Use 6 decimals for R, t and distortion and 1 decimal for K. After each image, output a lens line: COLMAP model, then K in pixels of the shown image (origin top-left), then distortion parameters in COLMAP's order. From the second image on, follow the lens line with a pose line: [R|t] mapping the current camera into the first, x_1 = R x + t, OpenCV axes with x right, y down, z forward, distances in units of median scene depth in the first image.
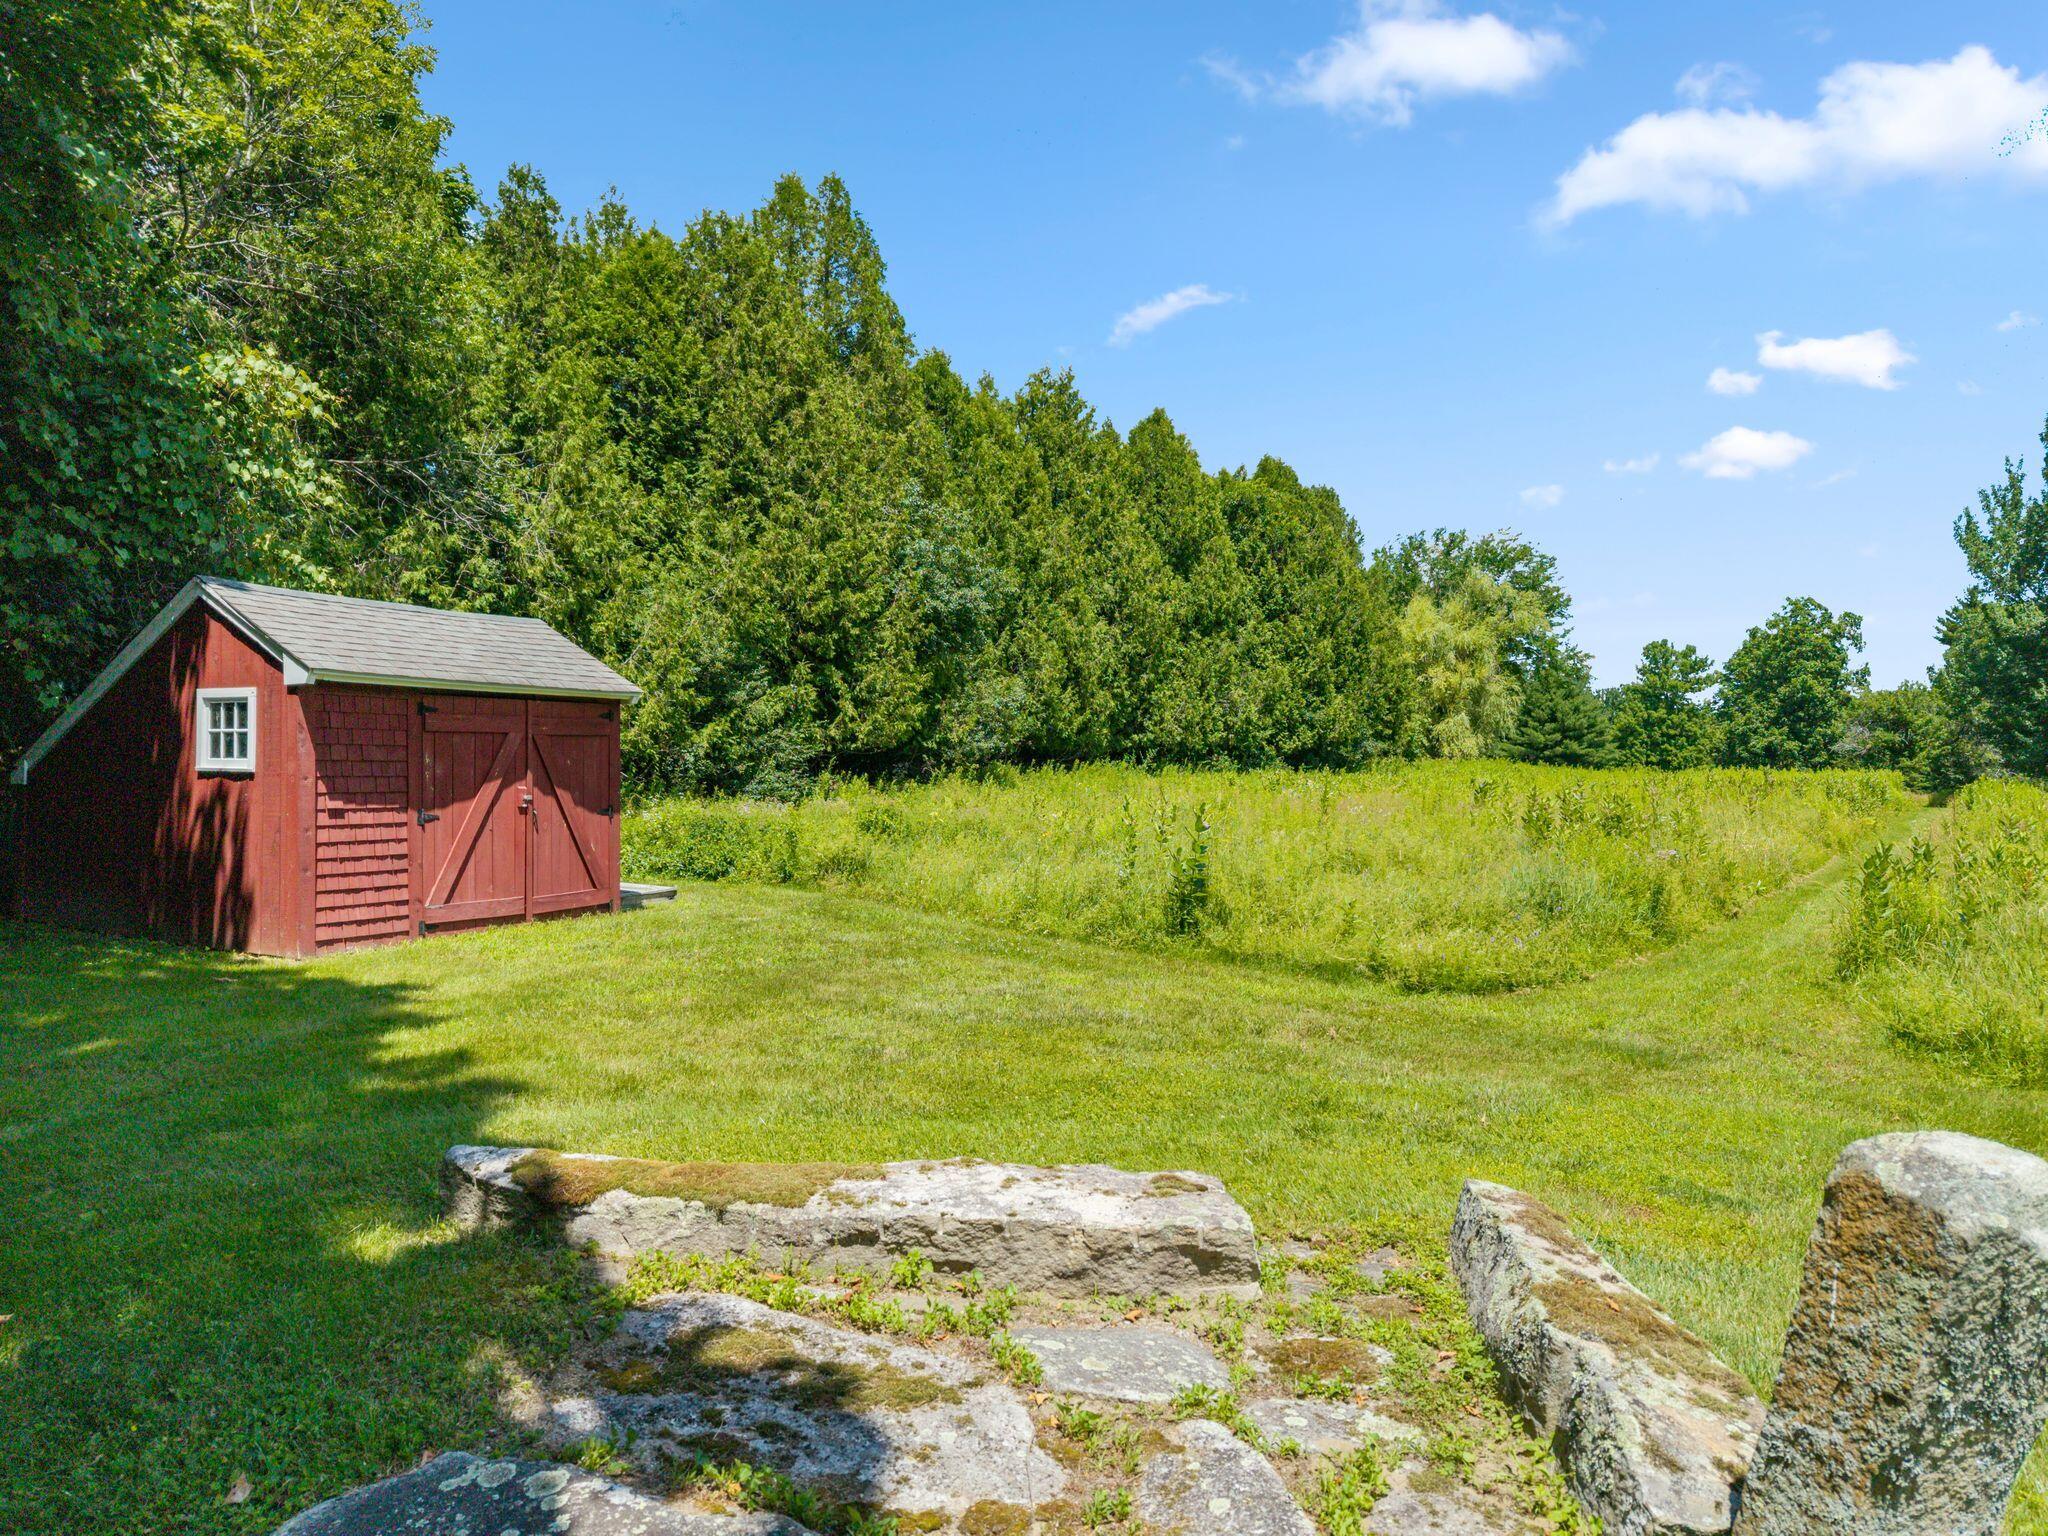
lens RADIAL K [[1355.8, 0, 1058.0], [0, 1355.8, 764.9], [0, 0, 1]] dist [0.042421, -0.045090]
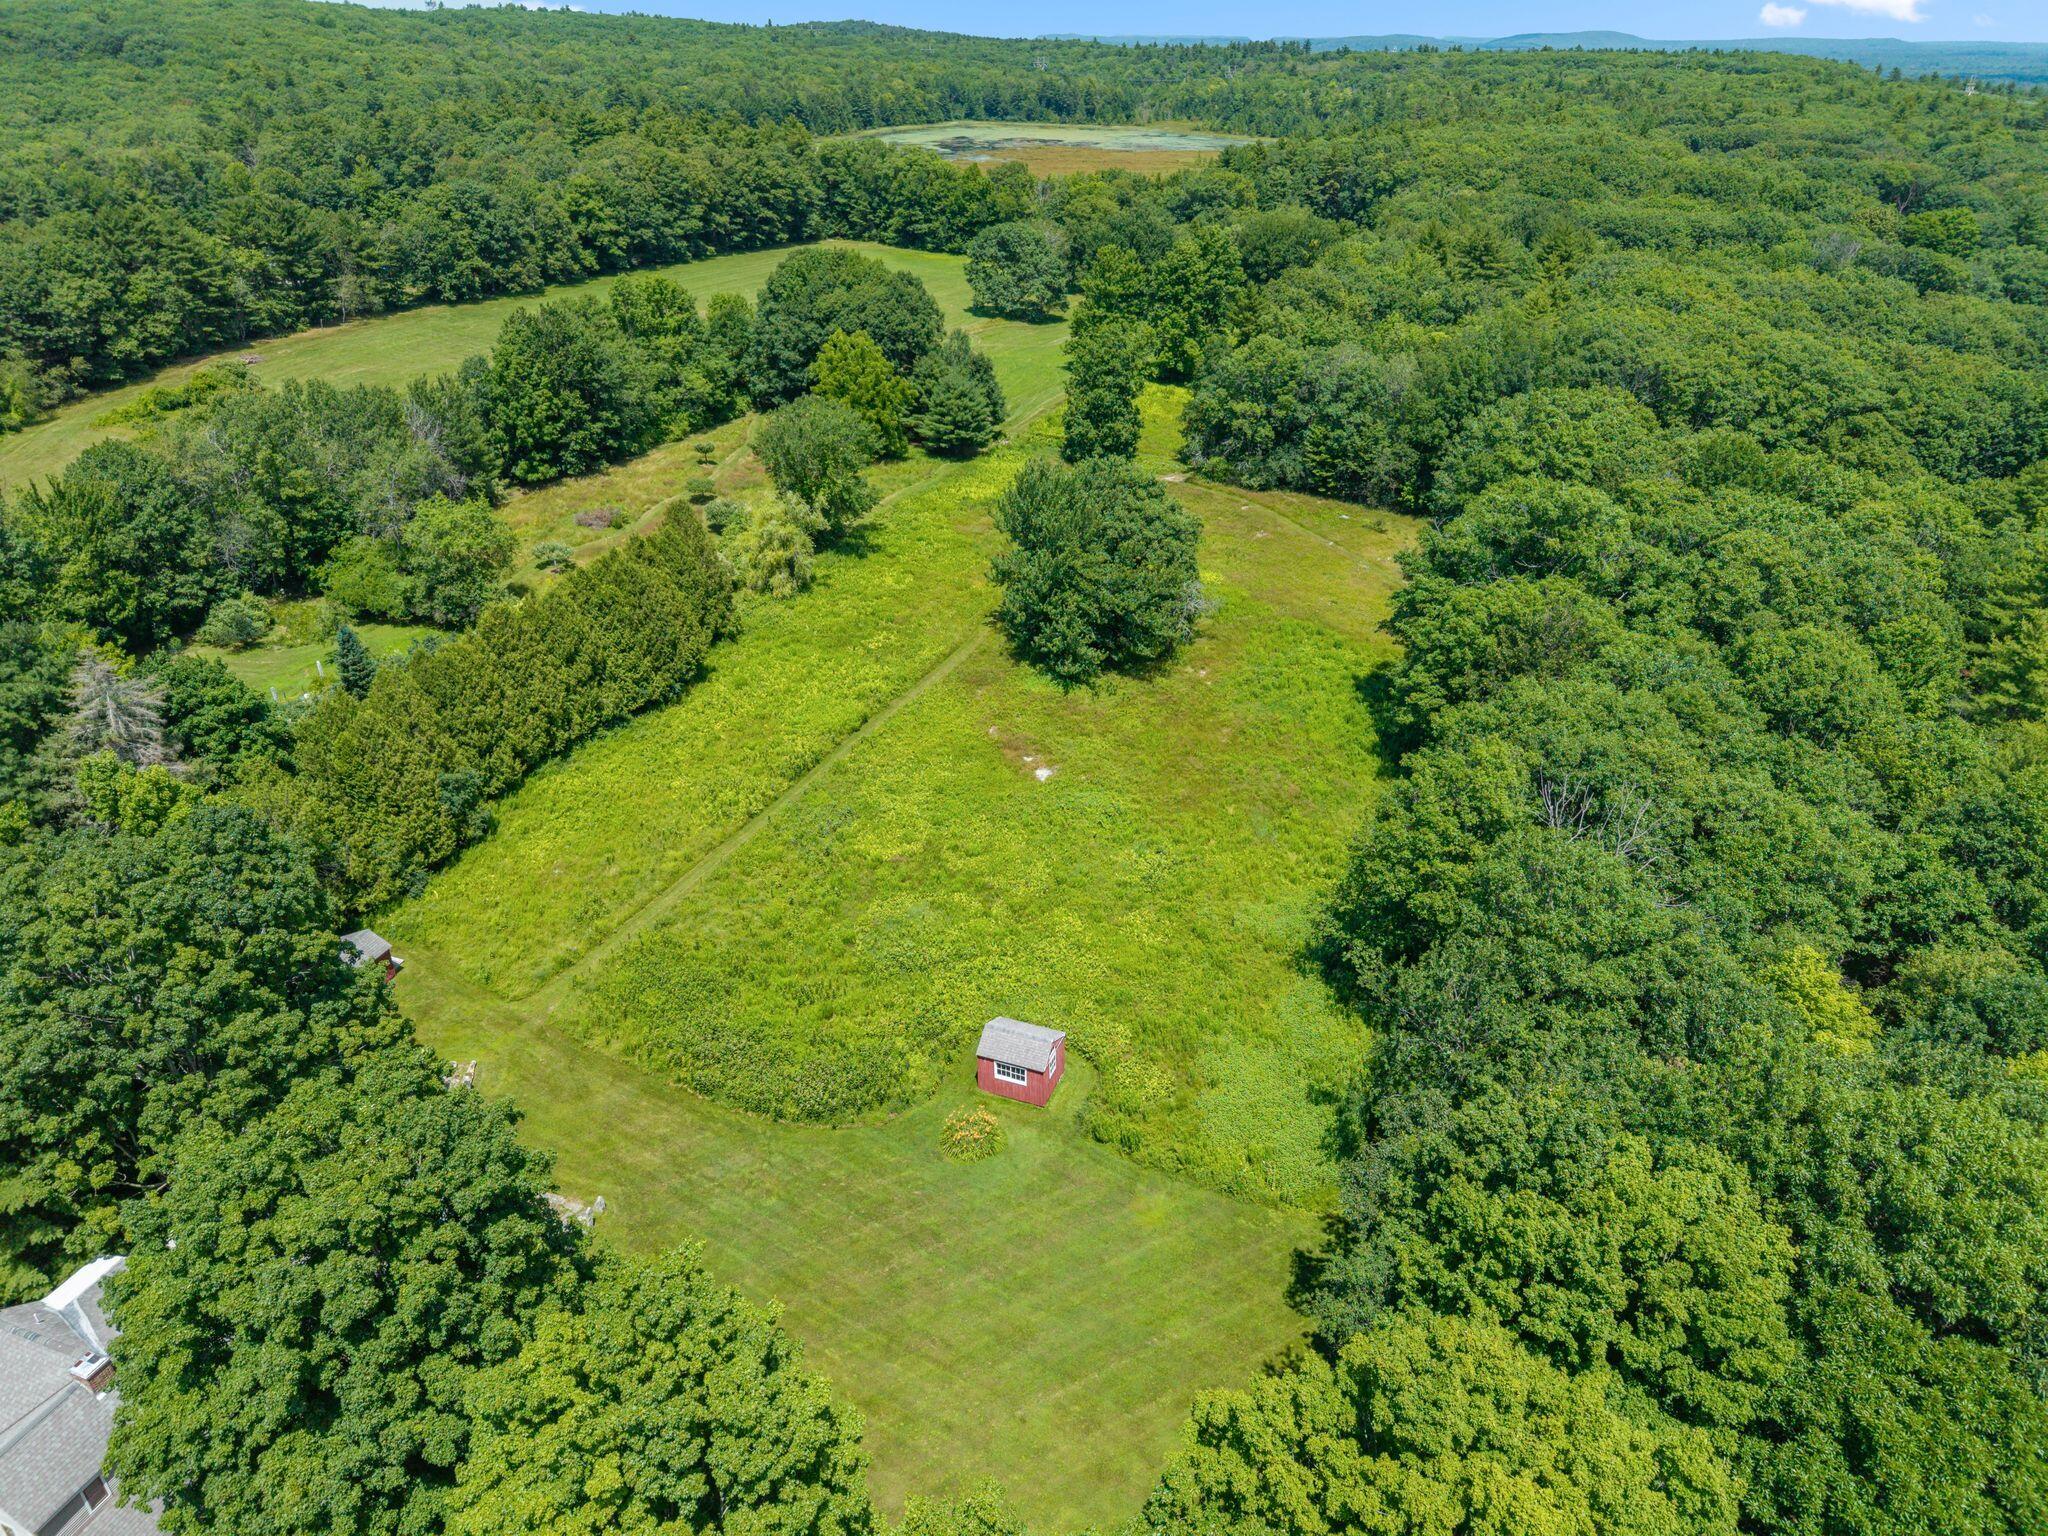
lens RADIAL K [[1355.8, 0, 1022.0], [0, 1355.8, 774.7], [0, 0, 1]] dist [0.042421, -0.045090]
pose [[0.983806, -0.080958, 0.159913, 0.542469], [-0.006937, 0.874314, 0.485311, -1.308014], [-0.179104, -0.478561, 0.859594, -1.536276]]
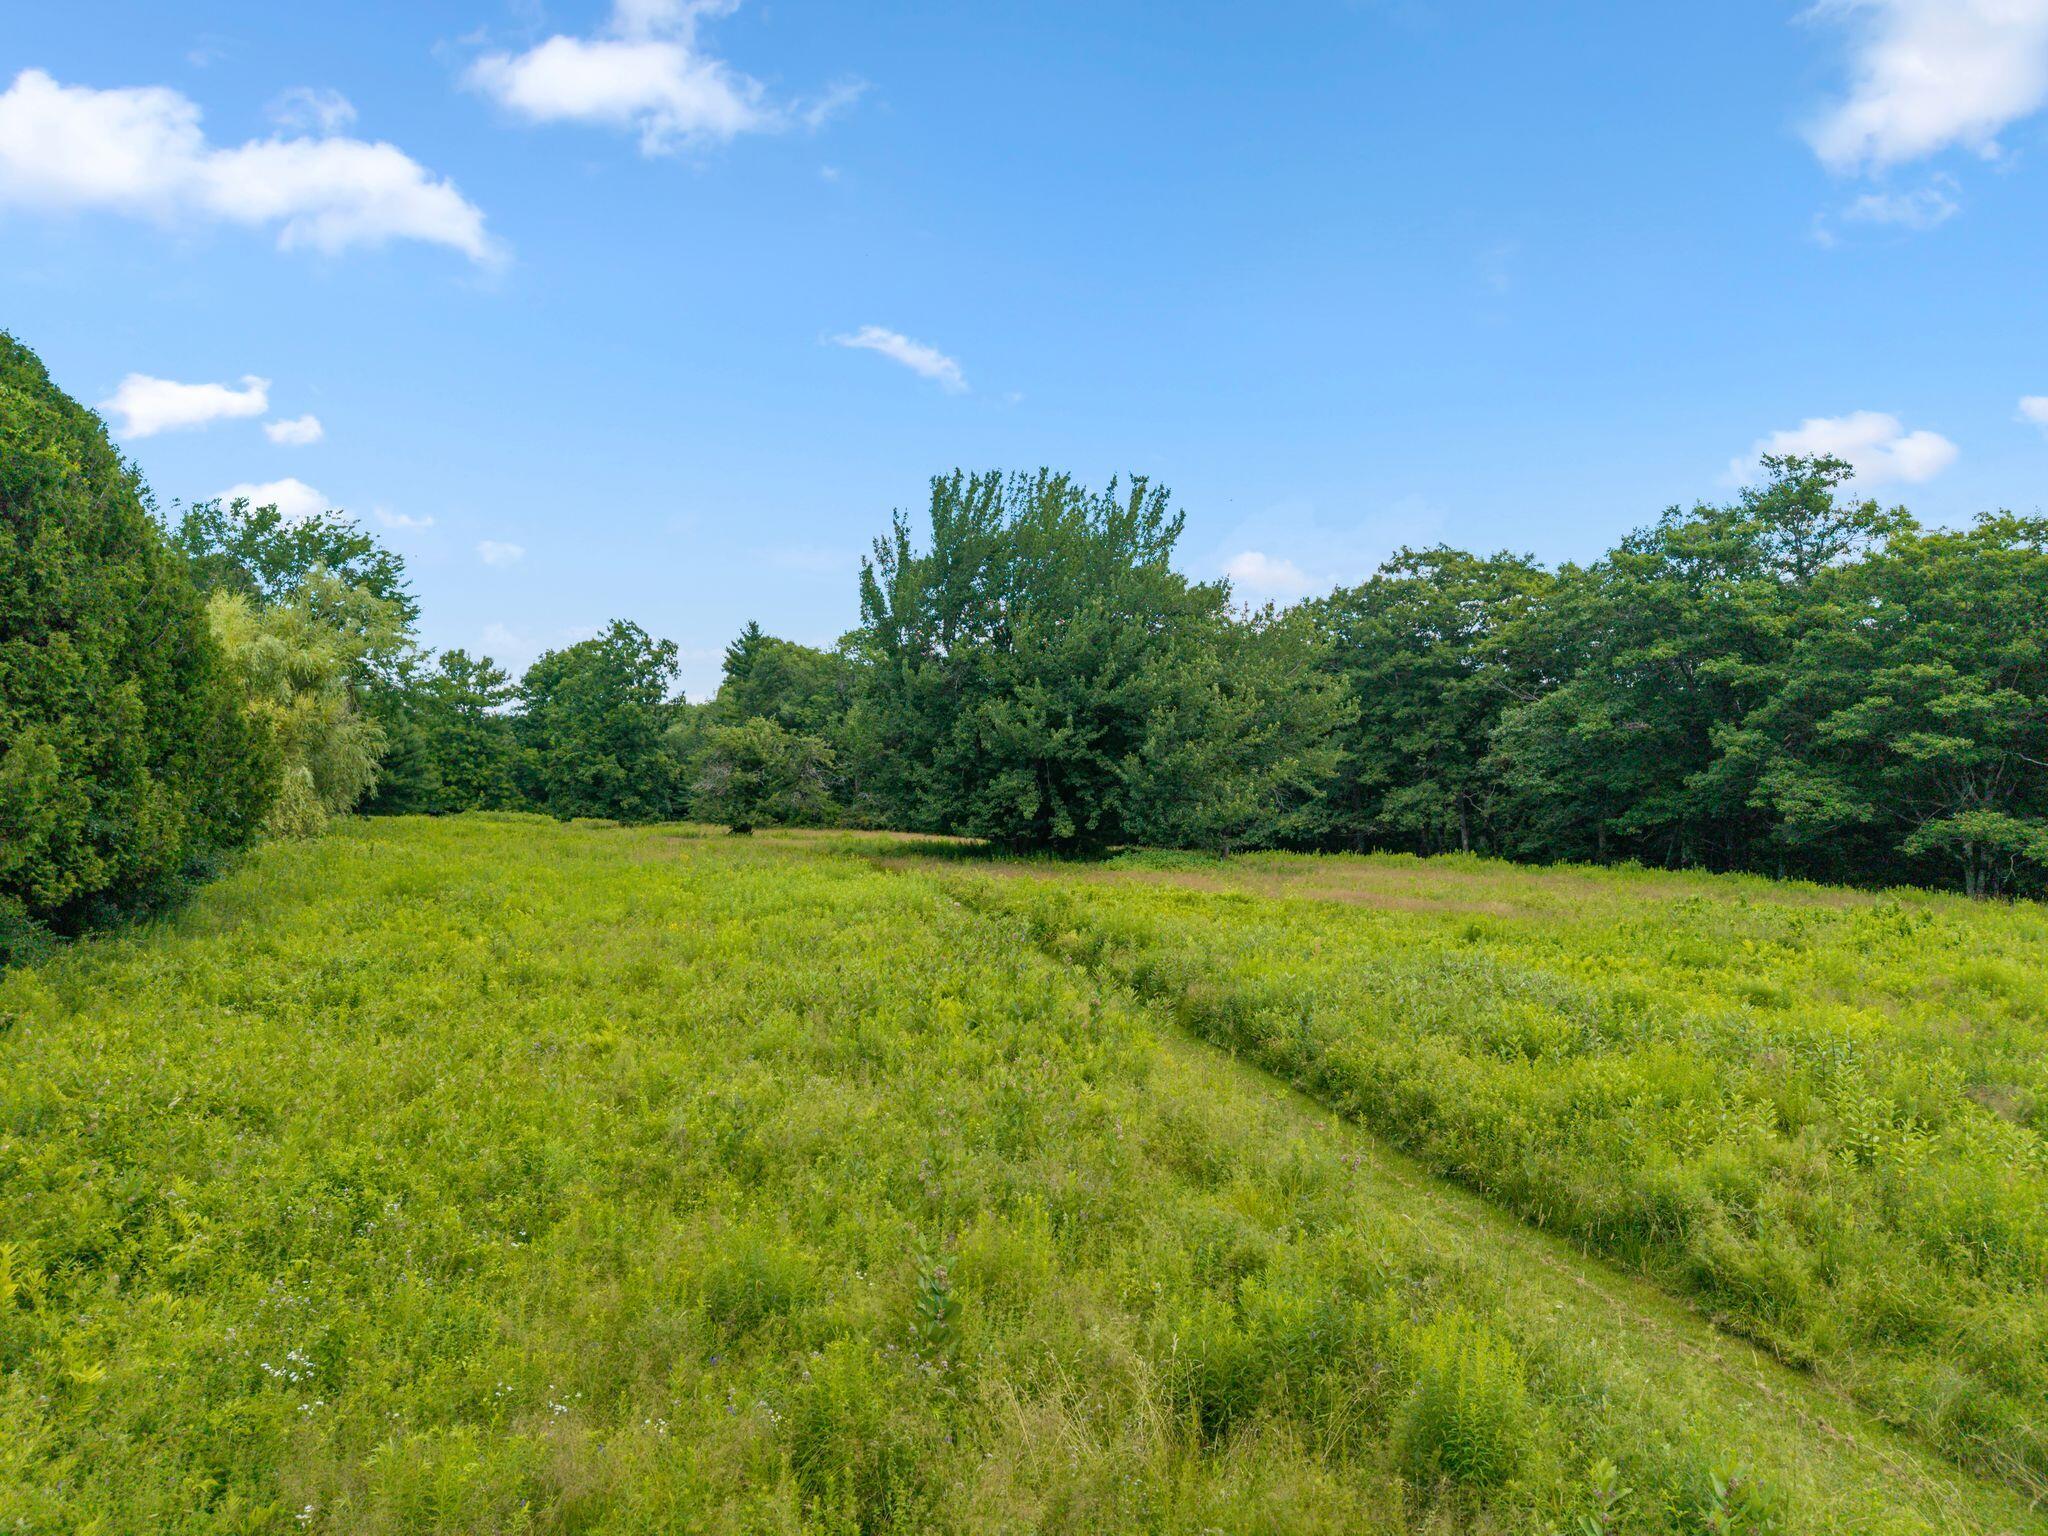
lens RADIAL K [[1355.8, 0, 1006.2], [0, 1355.8, 754.3], [0, 0, 1]] dist [0.042421, -0.045090]
pose [[0.674965, -0.001994, 0.737847, 0.037827], [0.005976, 0.999978, -0.002764, -0.072982], [-0.737826, 0.006275, 0.674962, 0.460014]]
